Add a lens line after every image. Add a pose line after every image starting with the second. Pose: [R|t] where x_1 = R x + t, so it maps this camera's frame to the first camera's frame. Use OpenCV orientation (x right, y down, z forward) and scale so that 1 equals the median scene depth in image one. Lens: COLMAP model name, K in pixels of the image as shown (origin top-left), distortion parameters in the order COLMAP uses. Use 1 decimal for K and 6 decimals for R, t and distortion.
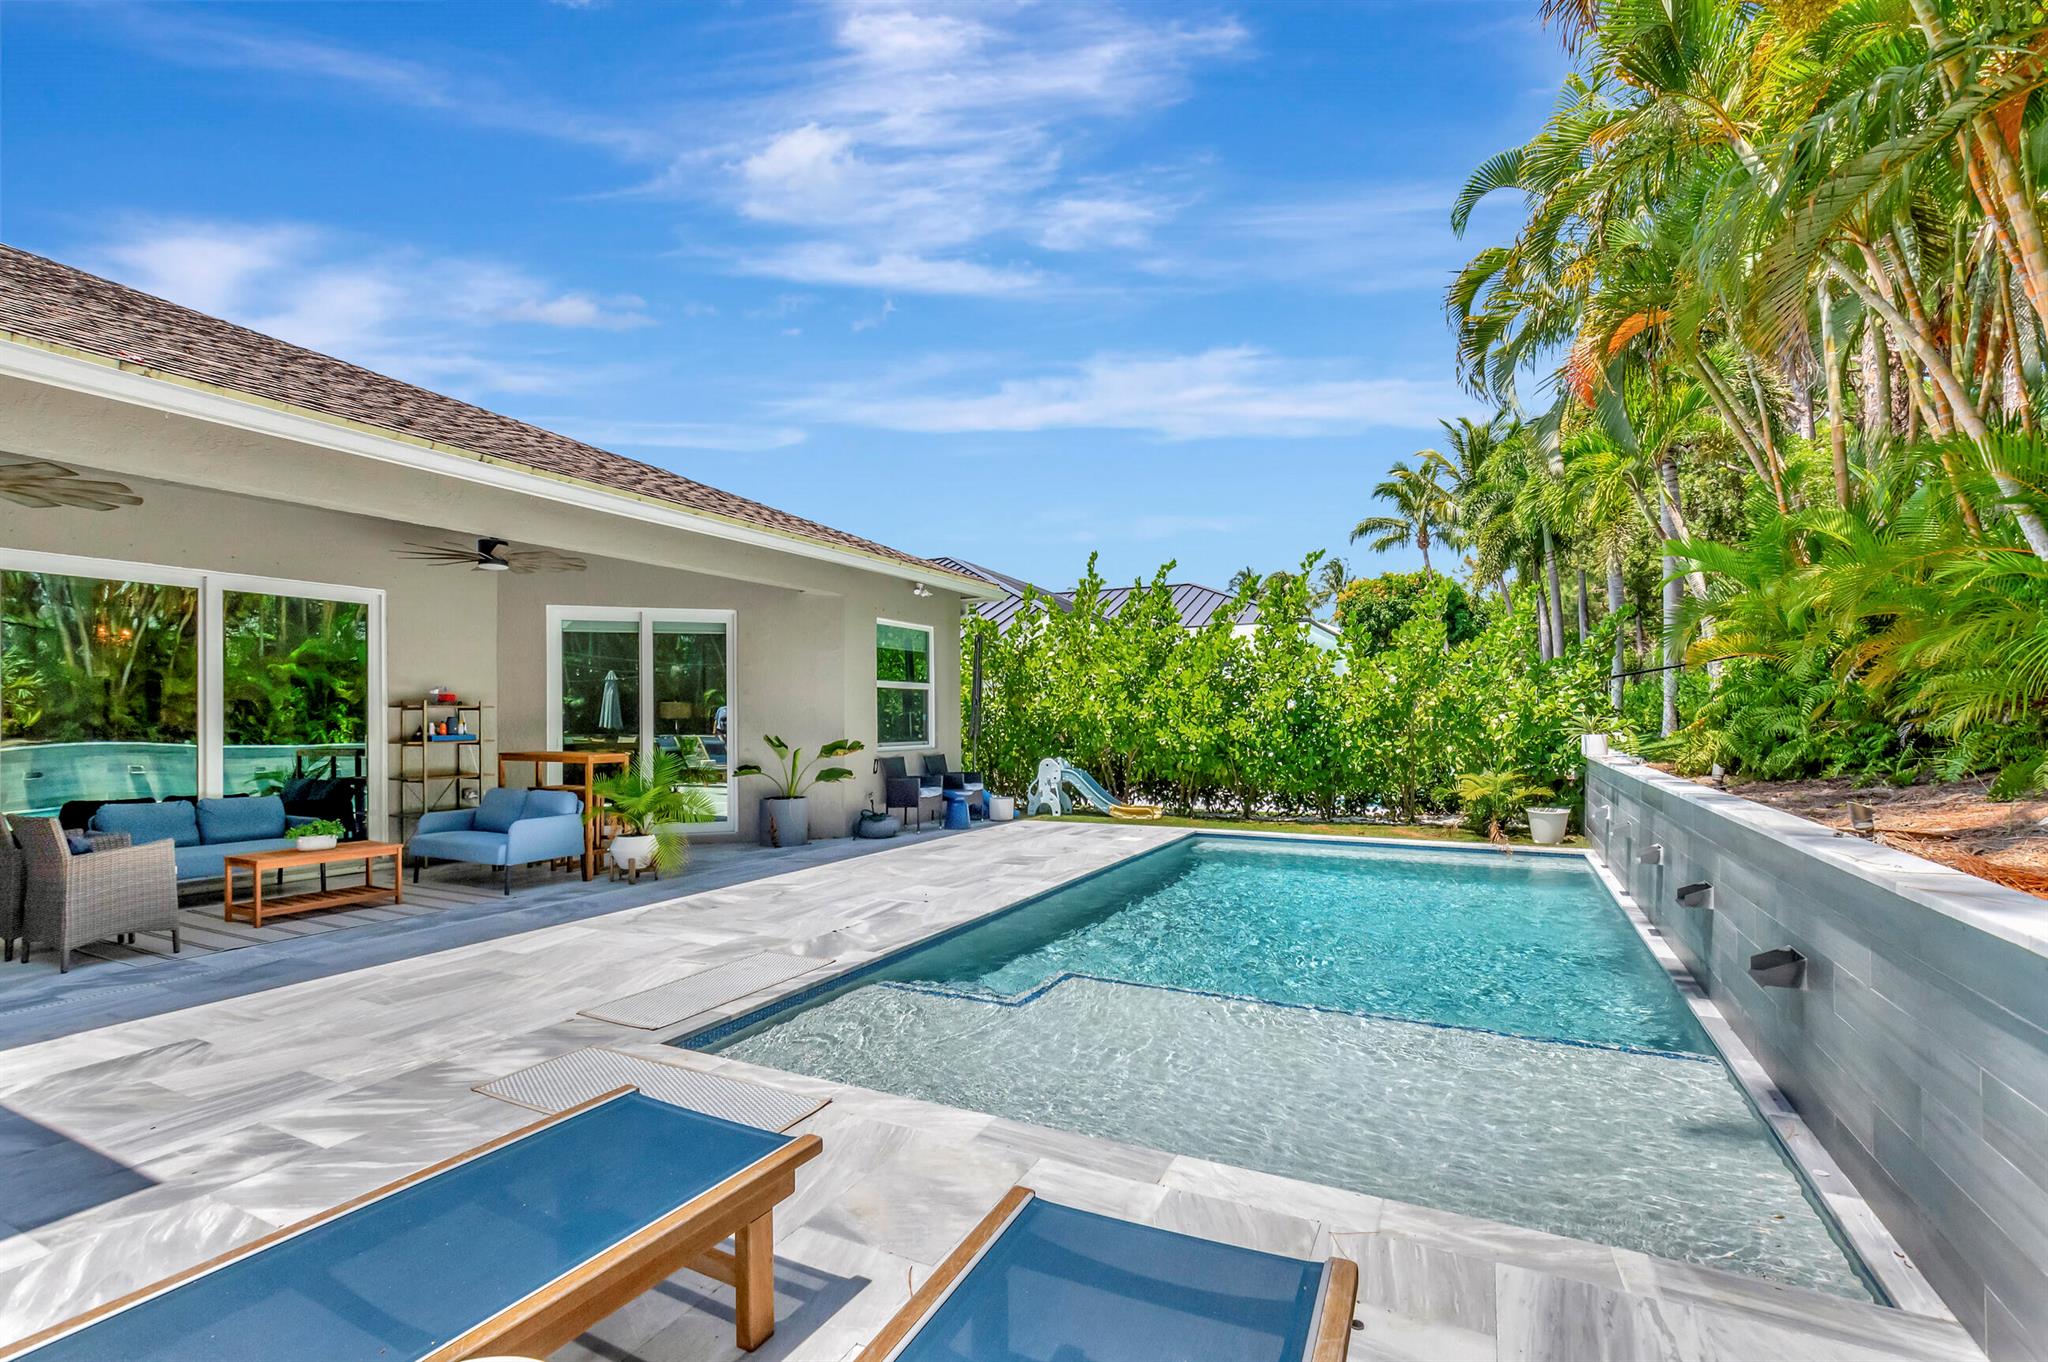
lens RADIAL K [[923.3, 0, 1014.9], [0, 923.3, 700.1], [0, 0, 1]] dist [0.001029, 0.000233]
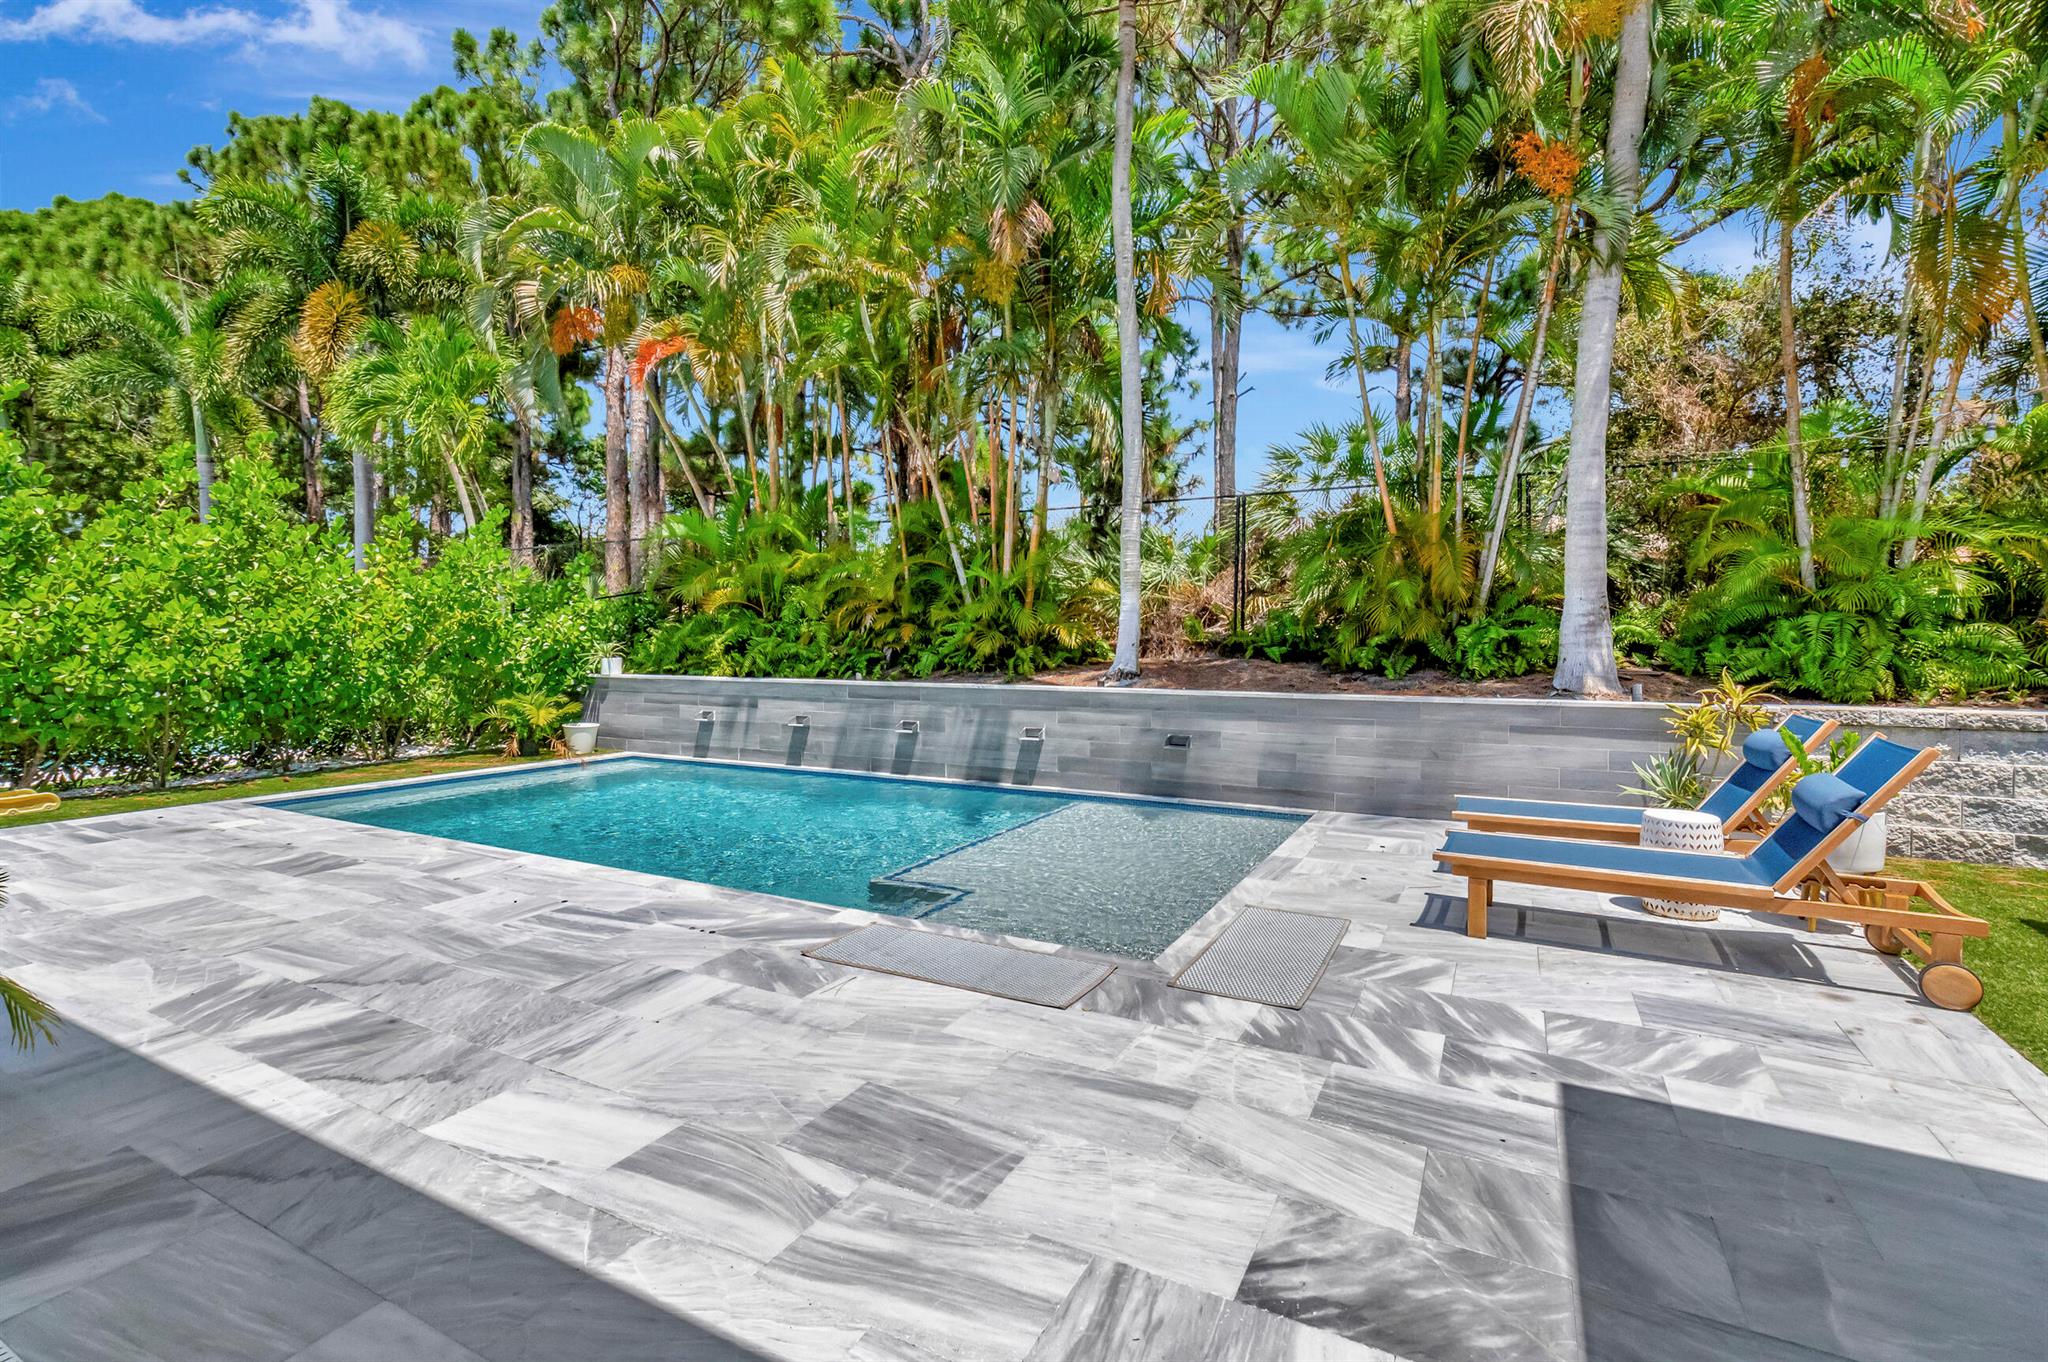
lens RADIAL K [[923.3, 0, 1014.3], [0, 923.3, 654.0], [0, 0, 1]] dist [0.001029, 0.000233]
pose [[0.018355, -0.007034, 0.999807, -0.537400], [-0.023320, 0.999700, 0.007461, 0.010576], [-0.999560, -0.023453, 0.018186, 0.436662]]
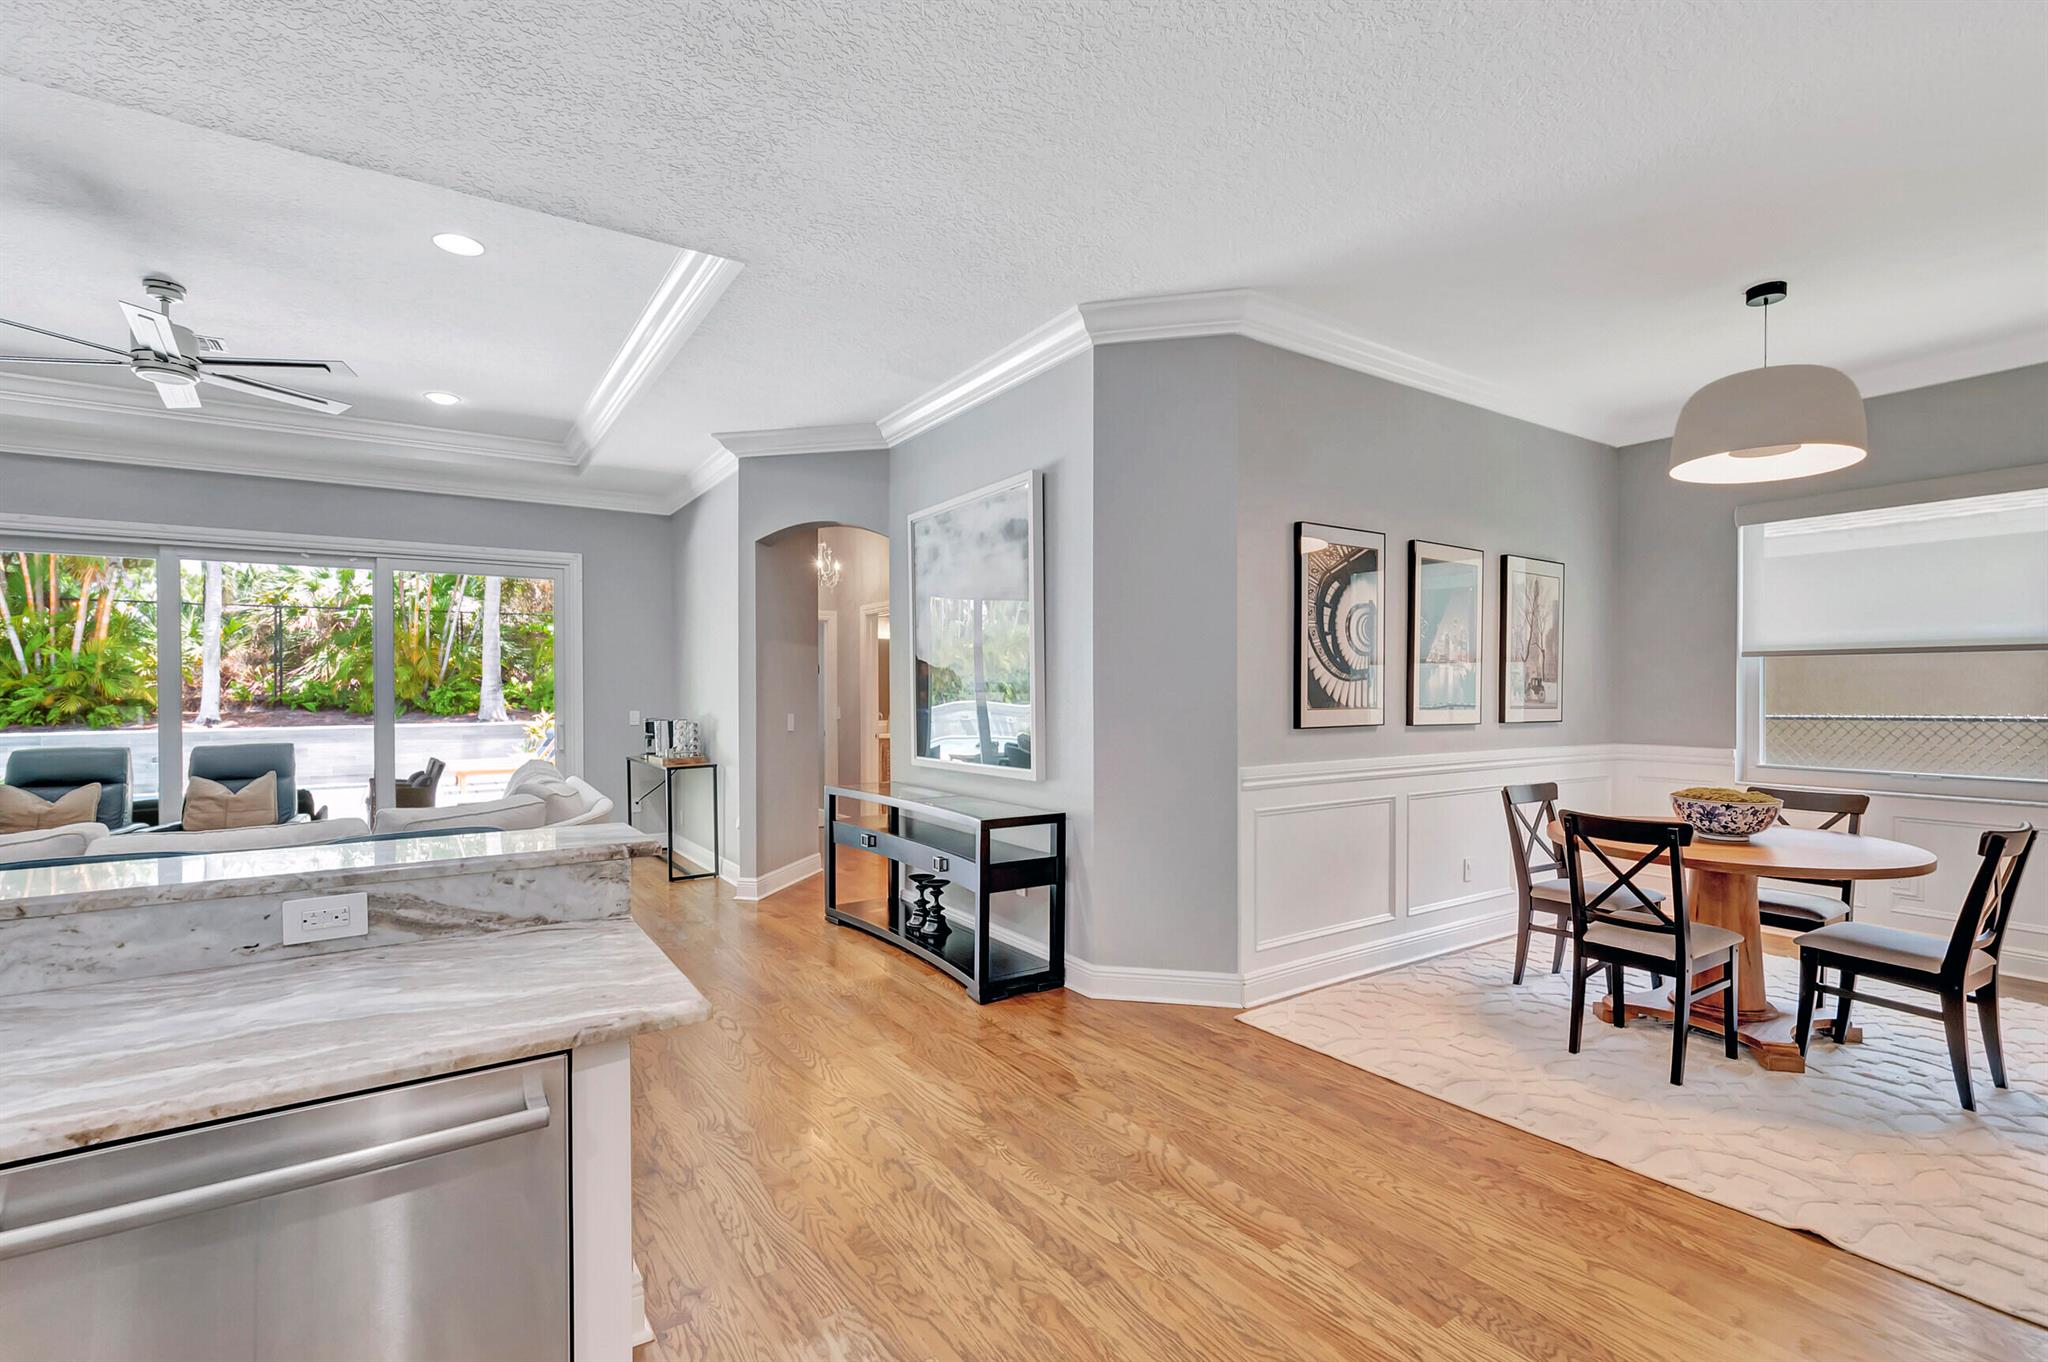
lens RADIAL K [[923.3, 0, 1026.7], [0, 923.3, 693.8], [0, 0, 1]] dist [0.001029, 0.000233]
pose [[-0.877000, 0.005446, 0.480459, -1.536962], [-0.000912, 0.999915, -0.013000, 0.008981], [-0.480489, -0.011839, -0.876921, 1.053229]]
